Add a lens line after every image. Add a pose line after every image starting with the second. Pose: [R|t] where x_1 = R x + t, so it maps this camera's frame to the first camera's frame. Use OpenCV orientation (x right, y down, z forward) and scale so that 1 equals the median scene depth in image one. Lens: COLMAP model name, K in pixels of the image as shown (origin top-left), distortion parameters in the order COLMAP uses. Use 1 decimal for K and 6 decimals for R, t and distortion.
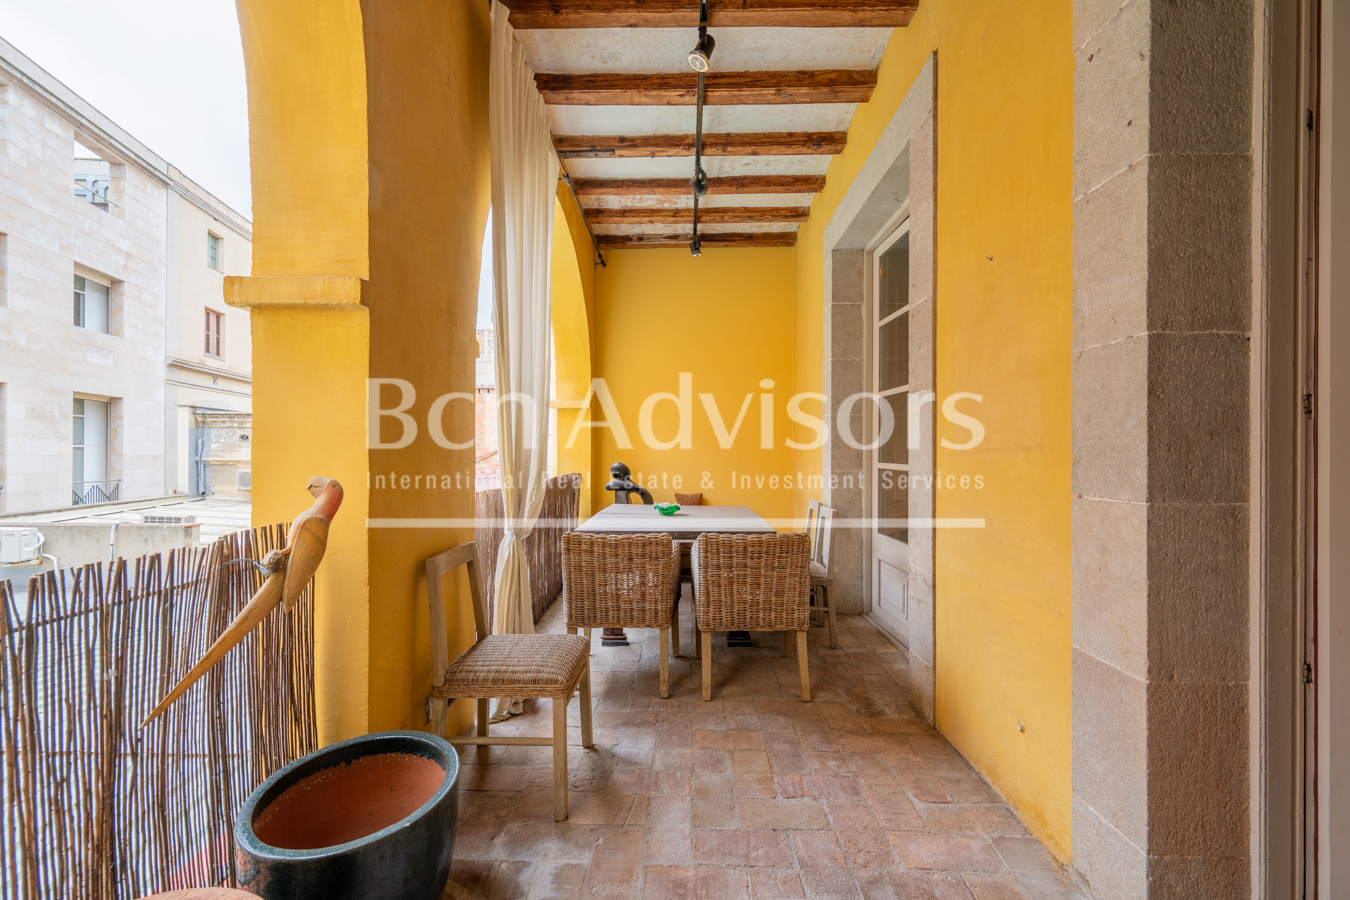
lens RADIAL K [[534.1, 0, 670.9], [0, 534.1, 450.5], [0, 0, 1]] dist [0.000520, -0.000161]
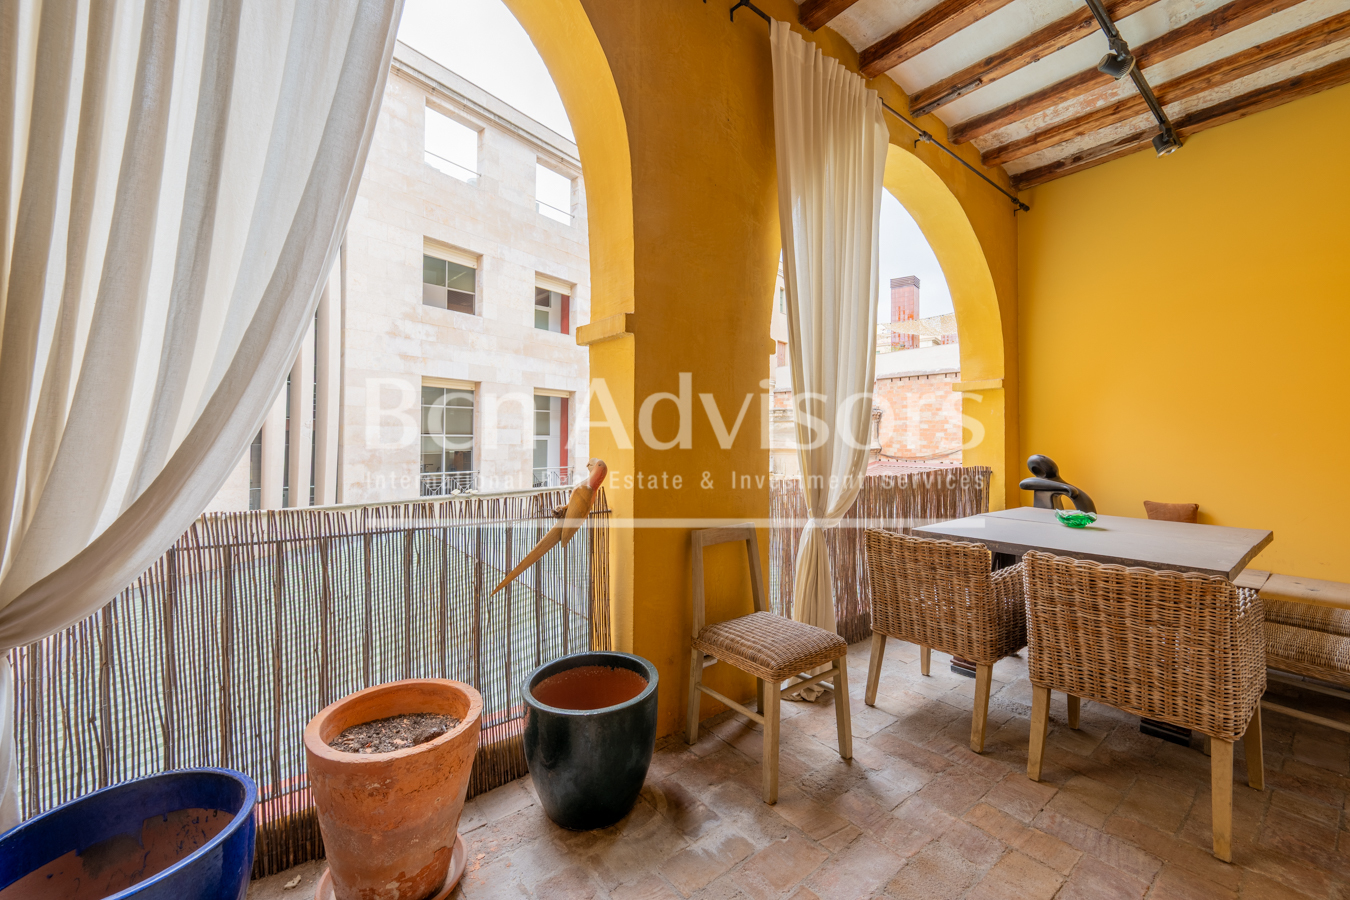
lens RADIAL K [[554.1, 0, 674.0], [0, 554.1, 428.6], [0, 0, 1]] dist [-0.000278, -0.000014]
pose [[0.628149, -0.016757, -0.777913, 0.297240], [0.001290, 0.999789, -0.020495, 0.000213], [0.778092, 0.011870, 0.628038, 0.109130]]
